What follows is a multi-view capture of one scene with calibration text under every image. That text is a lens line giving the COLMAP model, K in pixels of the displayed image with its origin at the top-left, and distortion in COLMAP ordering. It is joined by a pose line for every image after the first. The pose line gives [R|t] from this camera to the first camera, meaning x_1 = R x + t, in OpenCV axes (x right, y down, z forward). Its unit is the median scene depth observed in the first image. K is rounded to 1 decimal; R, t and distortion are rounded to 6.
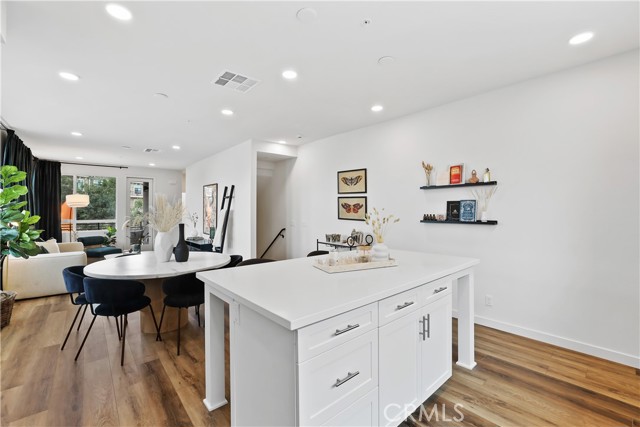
lens RADIAL K [[276.8, 0, 320.0], [0, 276.8, 213.5], [0, 0, 1]] dist [-0.002476, -0.000243]
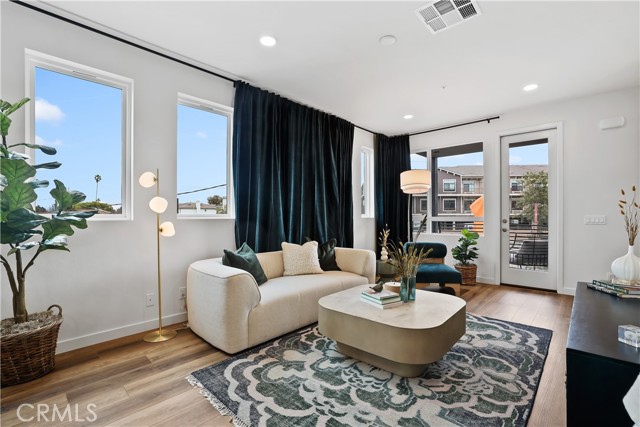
lens RADIAL K [[278.8, 0, 320.0], [0, 278.8, 213.5], [0, 0, 1]] dist [-0.021442, 0.000086]
pose [[0.079257, -0.001937, -0.996852, -0.268279], [-0.017788, 0.999836, -0.003357, 0.028322], [0.996695, 0.017998, 0.079210, 0.796511]]
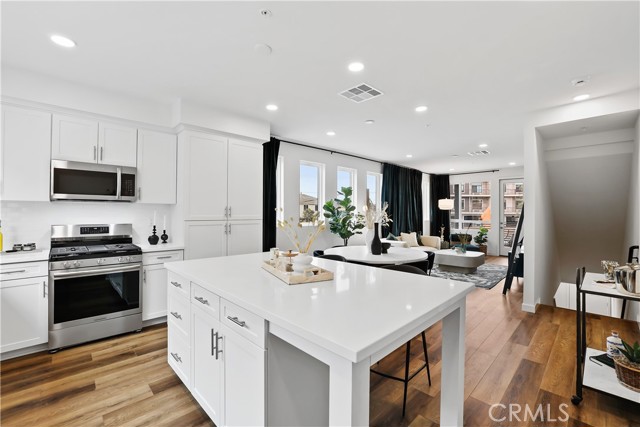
lens RADIAL K [[276.8, 0, 320.0], [0, 276.8, 213.5], [0, 0, 1]] dist [-0.002476, -0.000243]
pose [[0.064025, 0.013795, -0.997853, 0.350227], [-0.021654, 0.999688, 0.012431, -0.006585], [0.997713, 0.020812, 0.064304, 0.352430]]
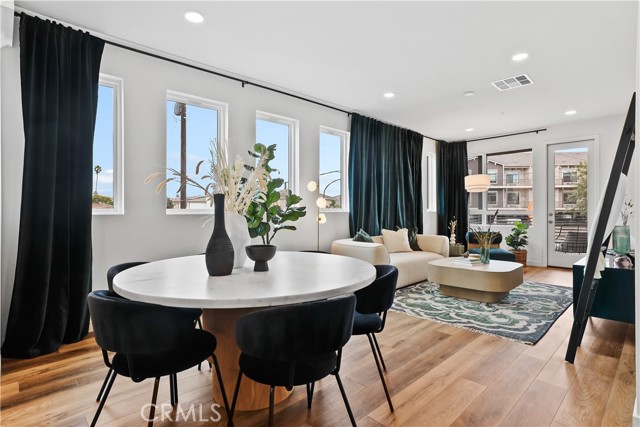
lens RADIAL K [[326.5, 0, 321.3], [0, 326.5, 206.2], [0, 0, 1]] dist [0.002985, 0.001070]
pose [[0.047170, -0.005838, -0.998870, 0.032247], [-0.018707, 0.999802, -0.006726, 0.031246], [0.998712, 0.019003, 0.047052, 0.574451]]
